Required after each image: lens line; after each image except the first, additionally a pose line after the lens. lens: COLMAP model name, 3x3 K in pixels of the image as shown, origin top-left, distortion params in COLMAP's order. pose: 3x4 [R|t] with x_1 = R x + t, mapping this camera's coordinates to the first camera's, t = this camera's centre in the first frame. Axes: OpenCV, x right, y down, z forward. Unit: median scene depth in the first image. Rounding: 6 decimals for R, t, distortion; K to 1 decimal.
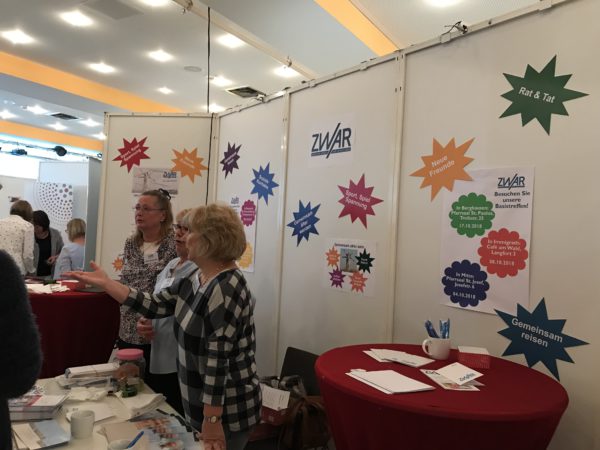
lens RADIAL K [[486.7, 0, 300.0], [0, 486.7, 225.0], [0, 0, 1]] dist [0.059773, -0.101049]
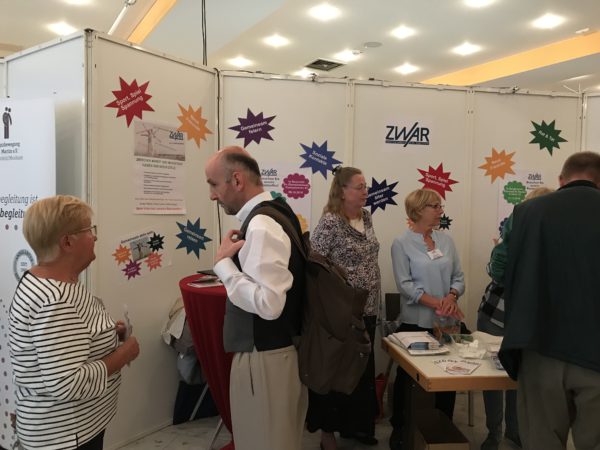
lens RADIAL K [[486.7, 0, 300.0], [0, 486.7, 225.0], [0, 0, 1]] dist [0.059773, -0.101049]
pose [[0.462441, -0.078401, 0.883177, -1.723280], [-0.008538, 0.995643, 0.092855, -0.064563], [-0.886609, -0.050481, 0.459757, 0.861771]]
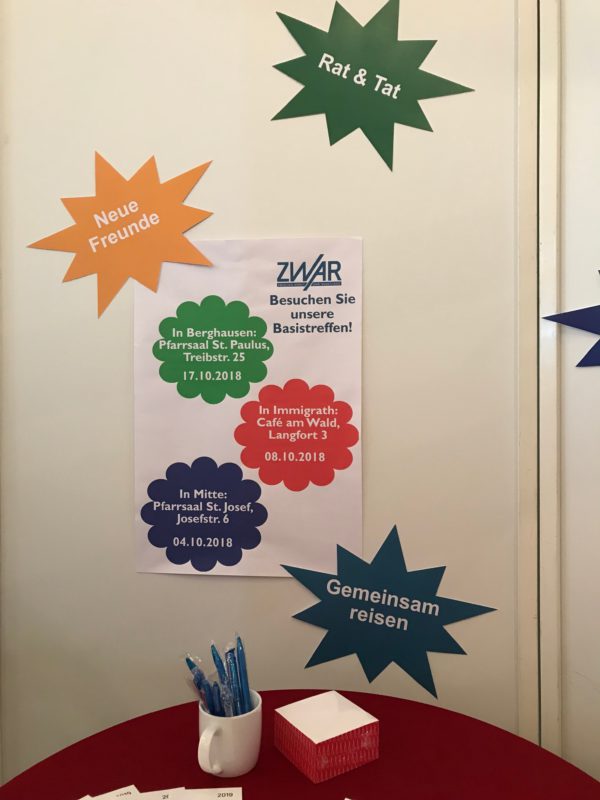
lens RADIAL K [[648.9, 0, 300.0], [0, 648.9, 400.0], [0, 0, 1]] dist [0.059773, -0.101049]
pose [[0.691154, -0.062166, 0.720029, -0.000361], [0.027669, 0.997839, 0.059592, -0.008422], [-0.722177, -0.021265, 0.691381, 0.564861]]
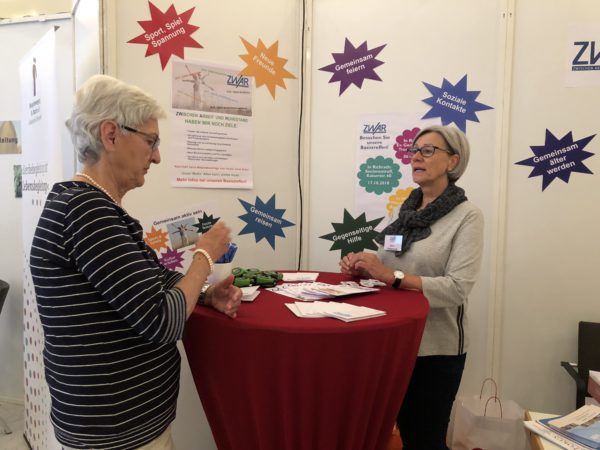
lens RADIAL K [[486.0, 0, 300.0], [0, 486.0, 225.0], [0, 0, 1]] dist [0.047069, -0.086170]
pose [[0.779947, -0.082720, 0.620355, -1.135671], [0.015134, 0.993430, 0.113439, 0.006831], [-0.625662, -0.079088, 0.776074, 0.934285]]
